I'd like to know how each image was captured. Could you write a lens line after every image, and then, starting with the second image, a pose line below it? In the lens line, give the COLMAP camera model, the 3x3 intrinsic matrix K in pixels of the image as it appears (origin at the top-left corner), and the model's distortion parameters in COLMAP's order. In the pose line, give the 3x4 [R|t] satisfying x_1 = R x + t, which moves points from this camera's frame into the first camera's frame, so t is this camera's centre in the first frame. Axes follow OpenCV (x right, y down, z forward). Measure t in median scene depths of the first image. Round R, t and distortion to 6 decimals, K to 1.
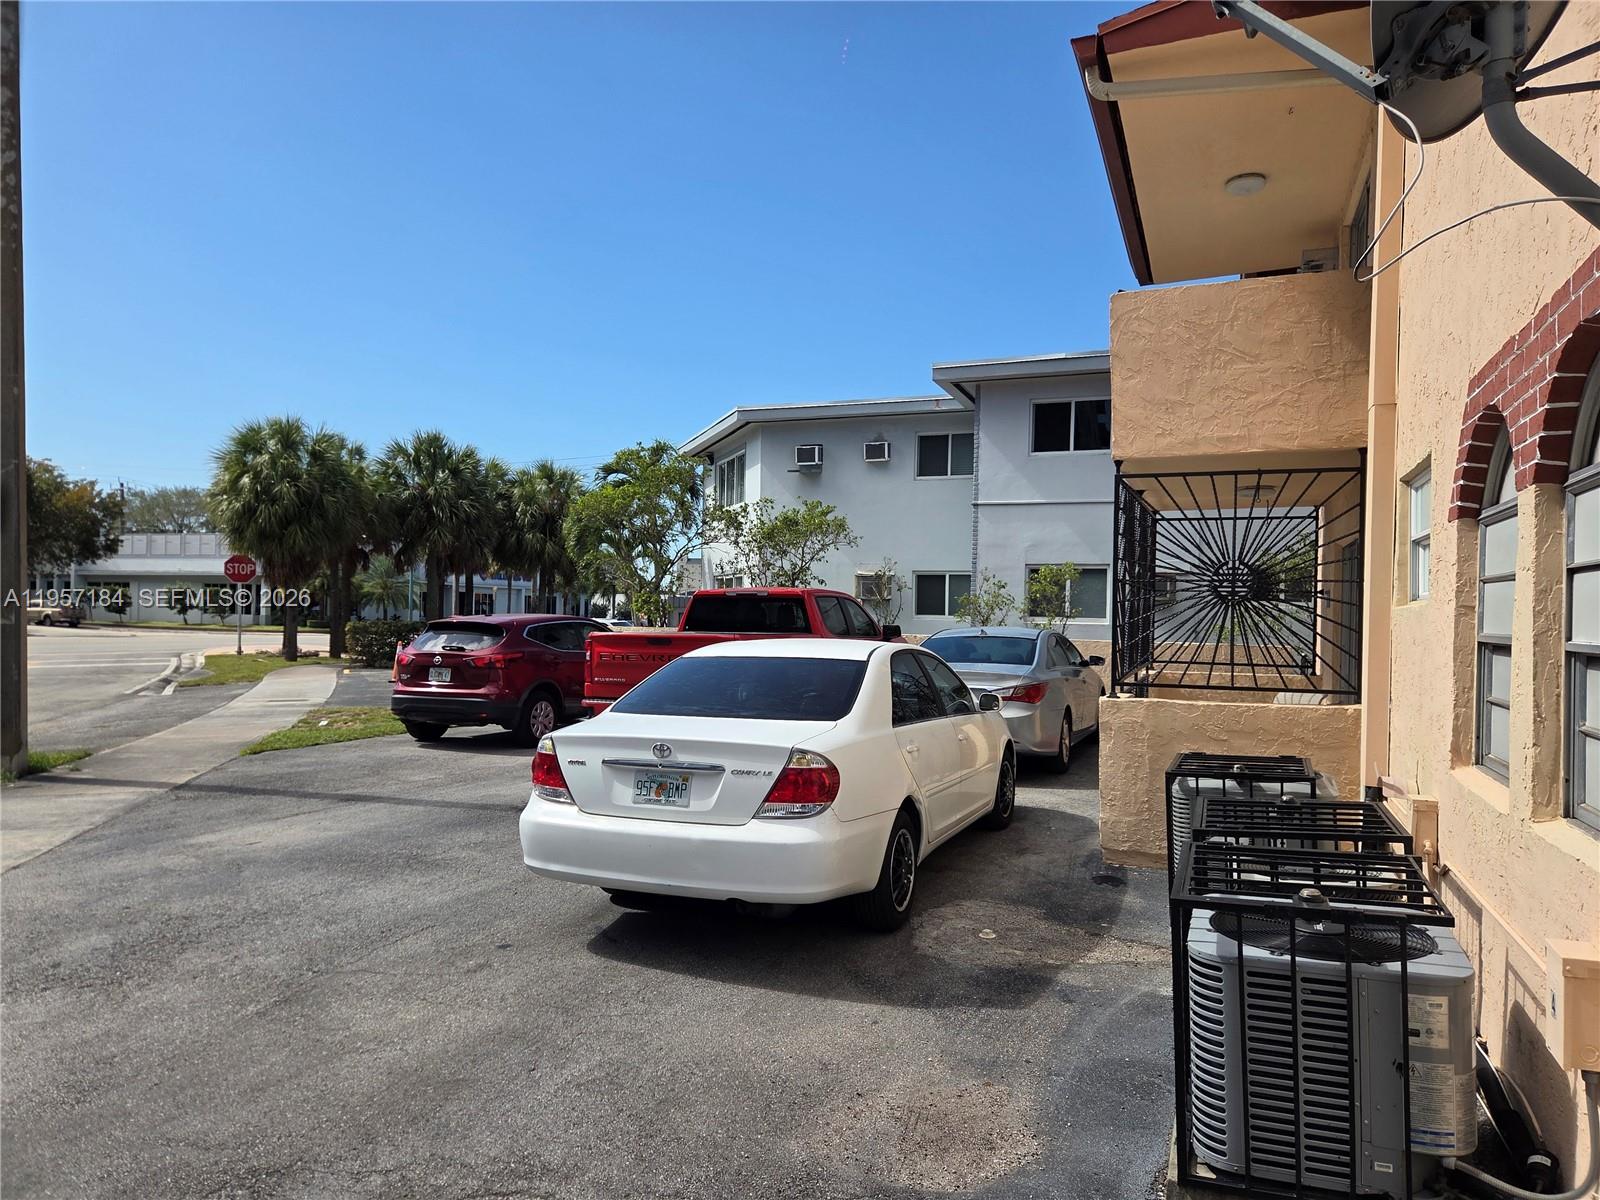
lens RADIAL K [[1063.3, 0, 803.9], [0, 1063.3, 606.8], [0, 0, 1]] dist [0.020666, -0.009031]
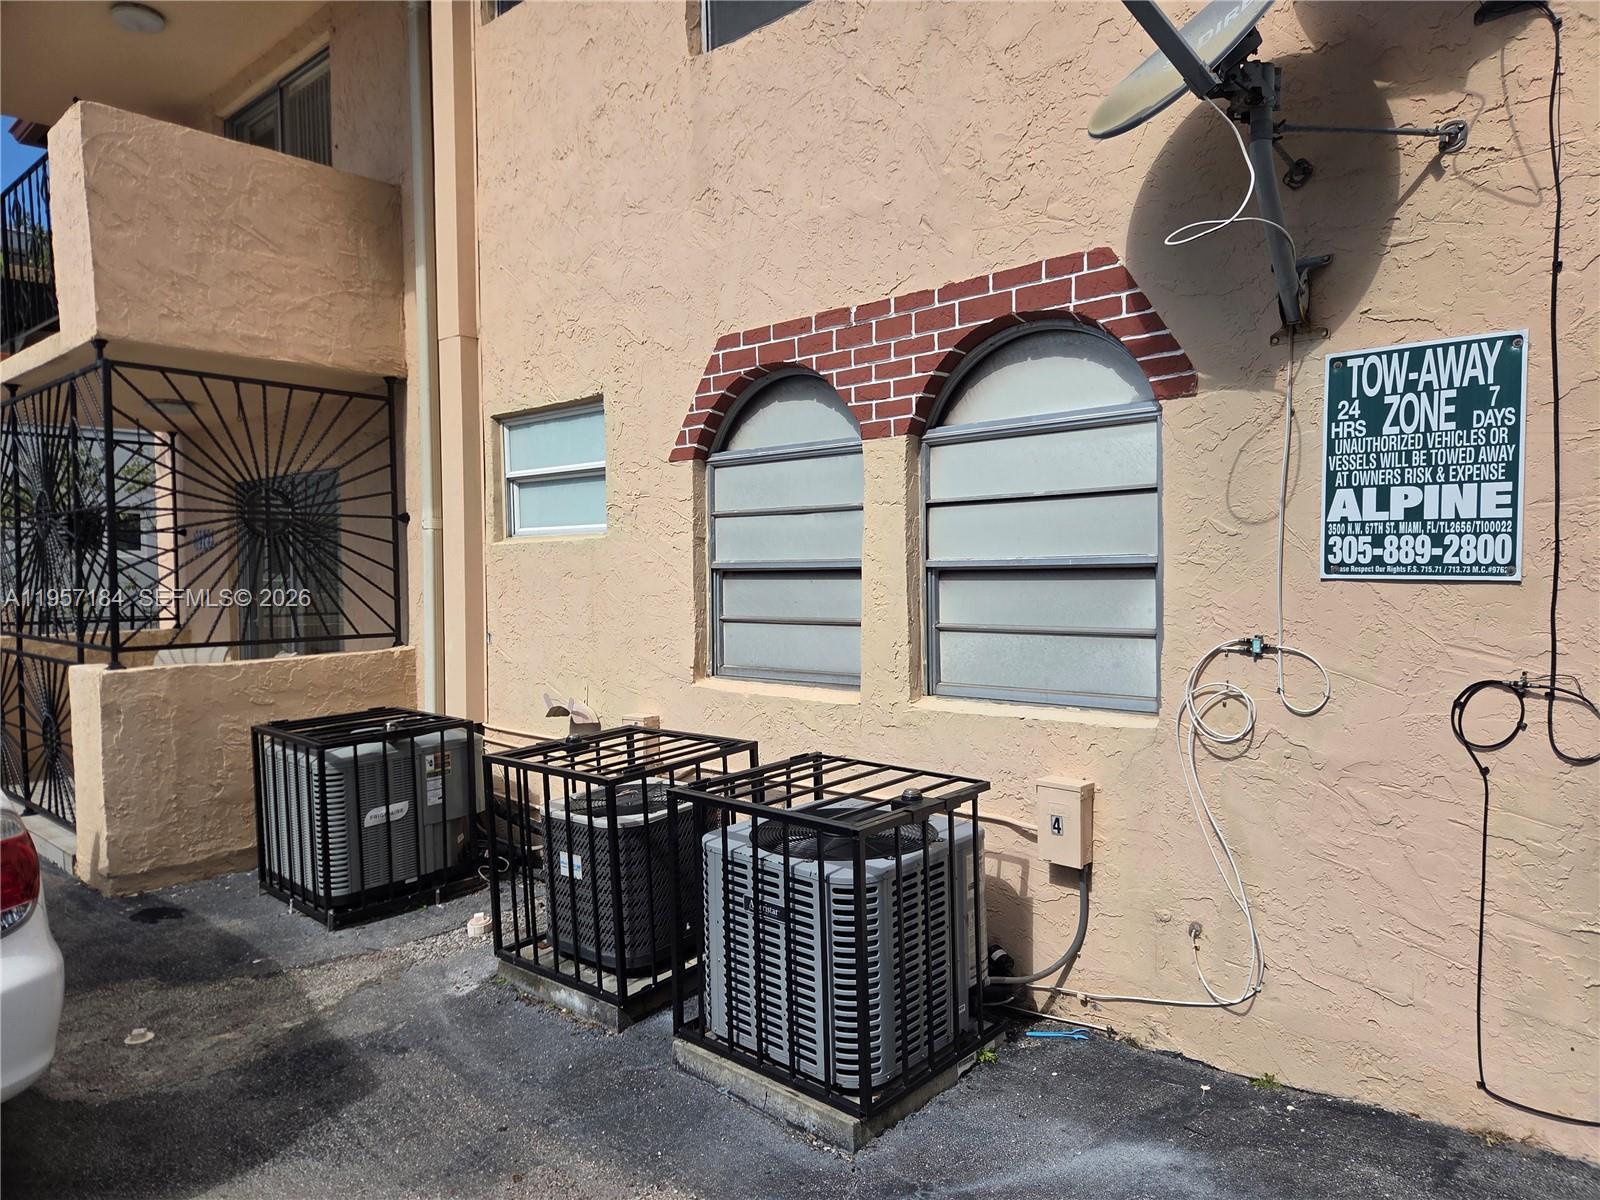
lens RADIAL K [[1063.3, 0, 802.9], [0, 1063.3, 608.2], [0, 0, 1]] dist [0.020666, -0.009031]
pose [[0.326568, -0.050321, 0.943833, -0.260111], [0.008071, 0.998694, 0.050453, 0.011553], [-0.945139, -0.008859, 0.326548, 0.341336]]
